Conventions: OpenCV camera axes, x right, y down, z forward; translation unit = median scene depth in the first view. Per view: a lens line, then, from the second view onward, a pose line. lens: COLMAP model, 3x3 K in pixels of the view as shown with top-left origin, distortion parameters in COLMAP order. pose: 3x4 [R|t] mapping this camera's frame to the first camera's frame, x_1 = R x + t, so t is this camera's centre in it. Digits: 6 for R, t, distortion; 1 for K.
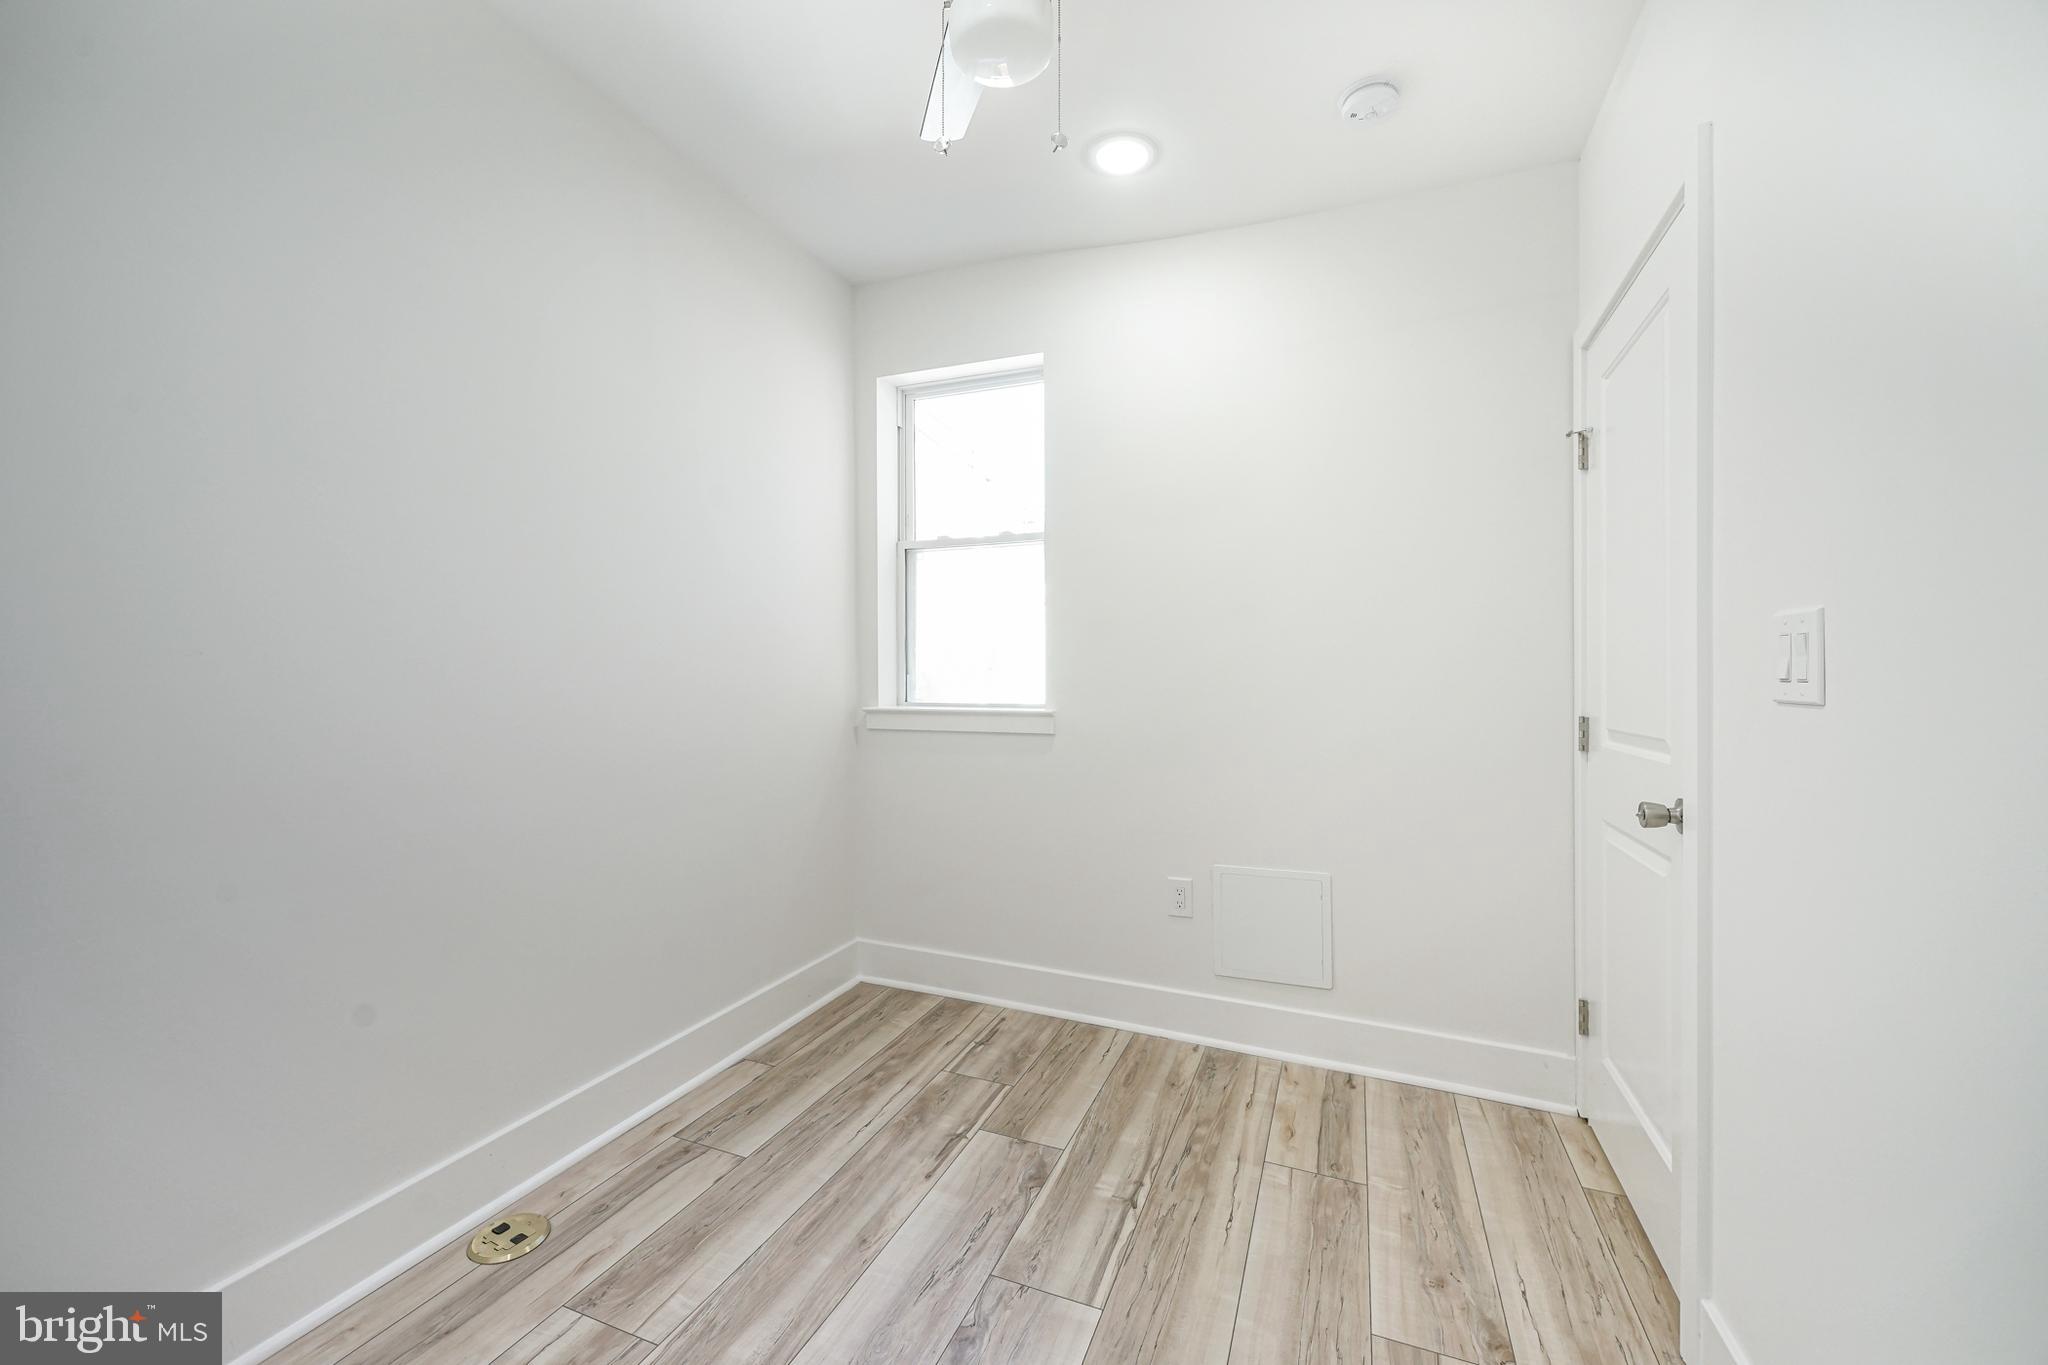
lens RADIAL K [[822.8, 0, 1026.5], [0, 822.8, 679.1], [0, 0, 1]] dist [-0.003791, 0.000488]
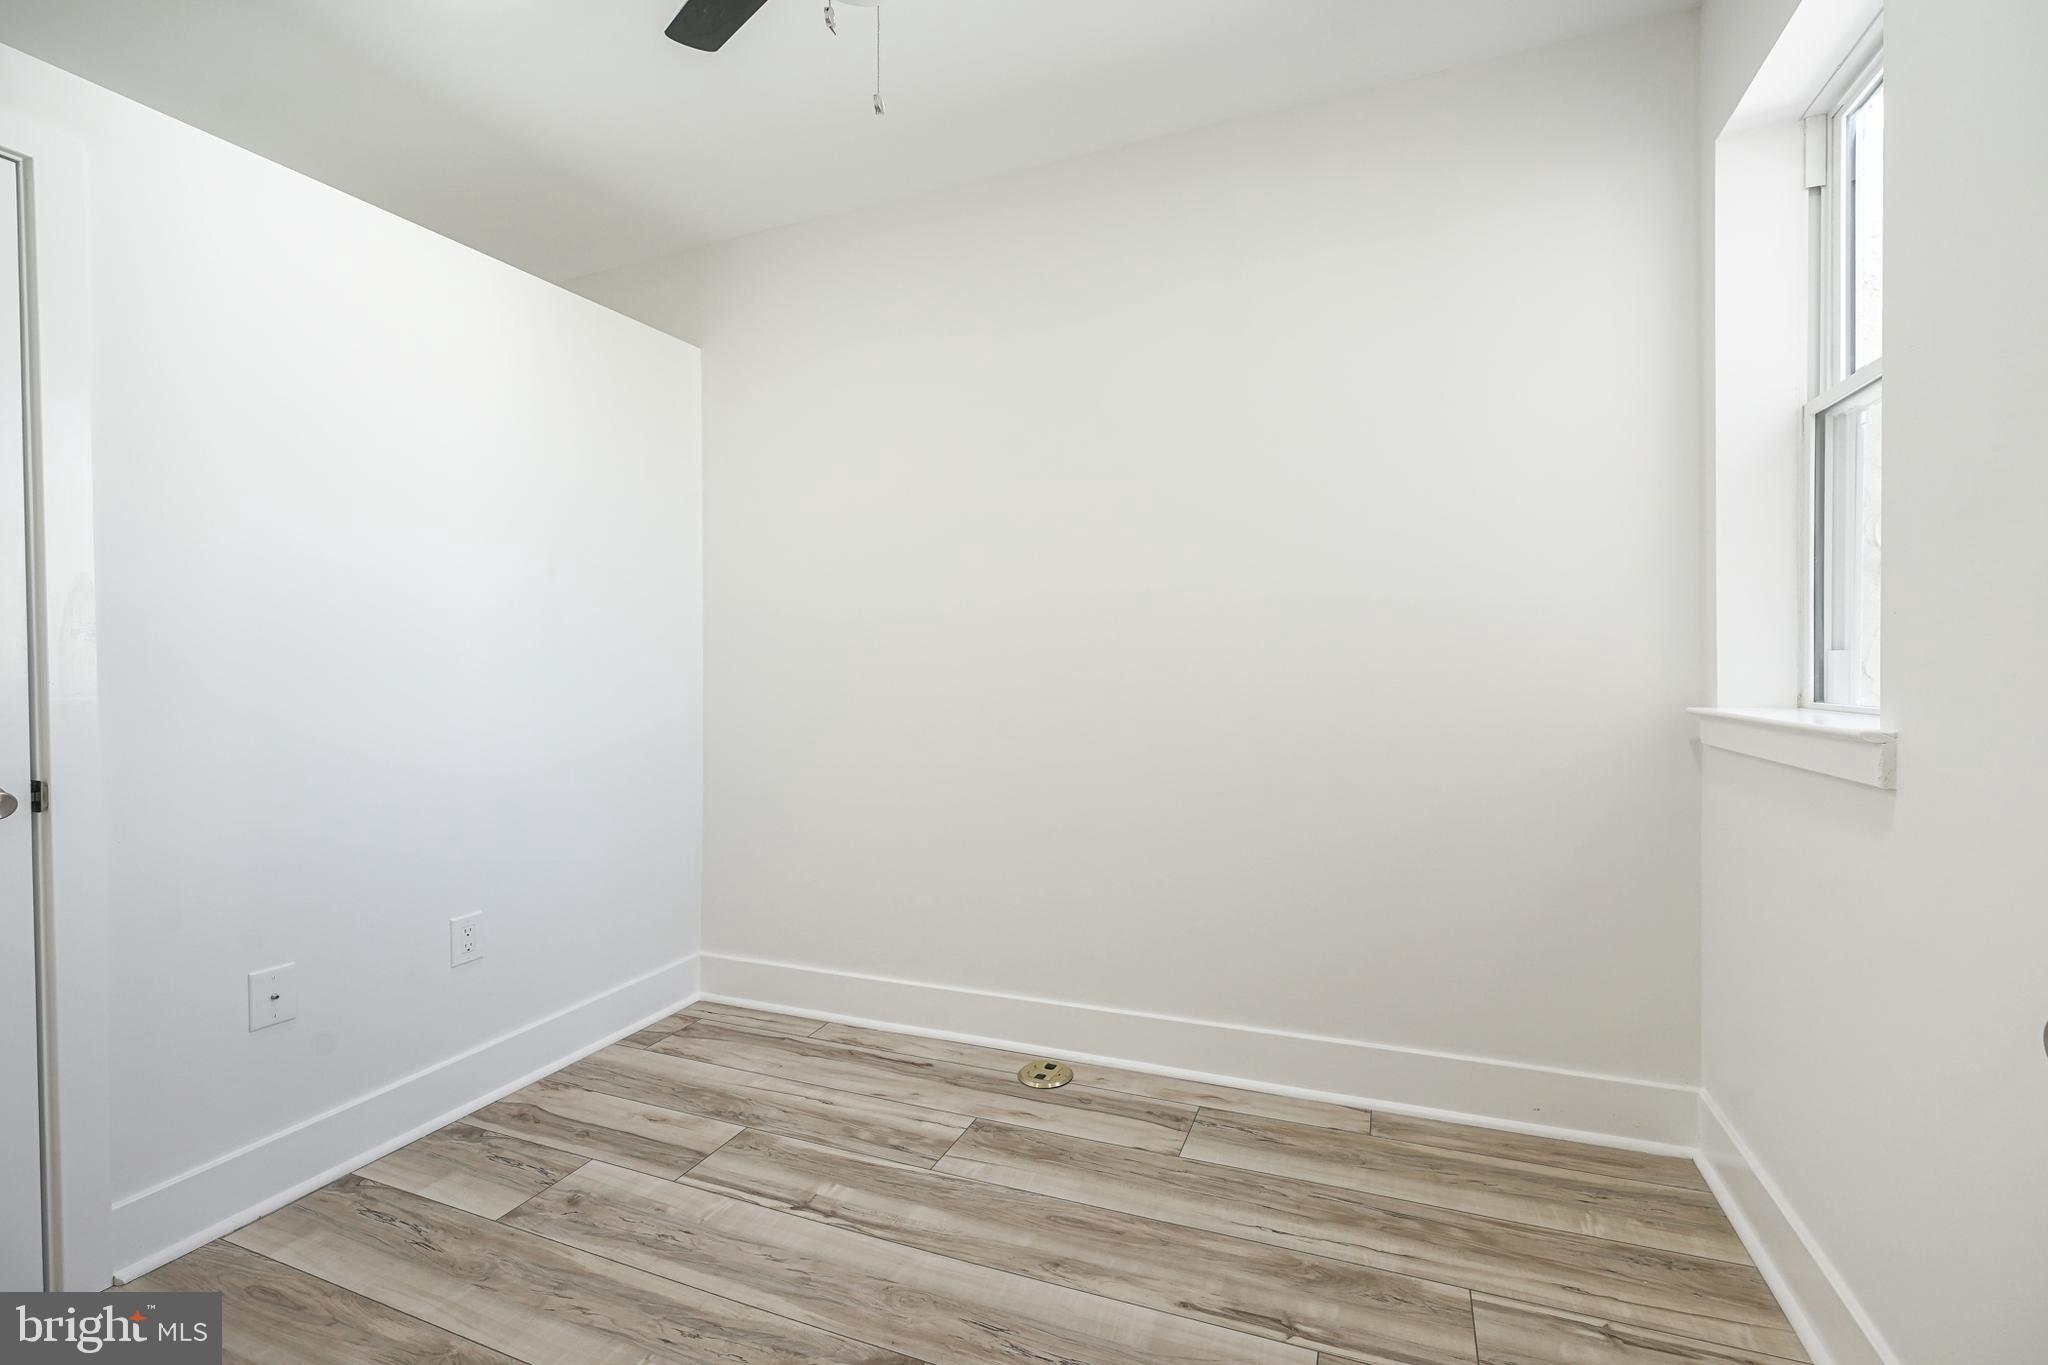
lens RADIAL K [[822.8, 0, 1044.0], [0, 822.8, 677.2], [0, 0, 1]] dist [-0.003791, 0.000488]
pose [[0.037374, 0.011133, -0.999239, 0.561380], [0.001433, 0.999936, 0.011194, 0.008716], [0.999300, -0.001850, 0.037356, 0.742813]]
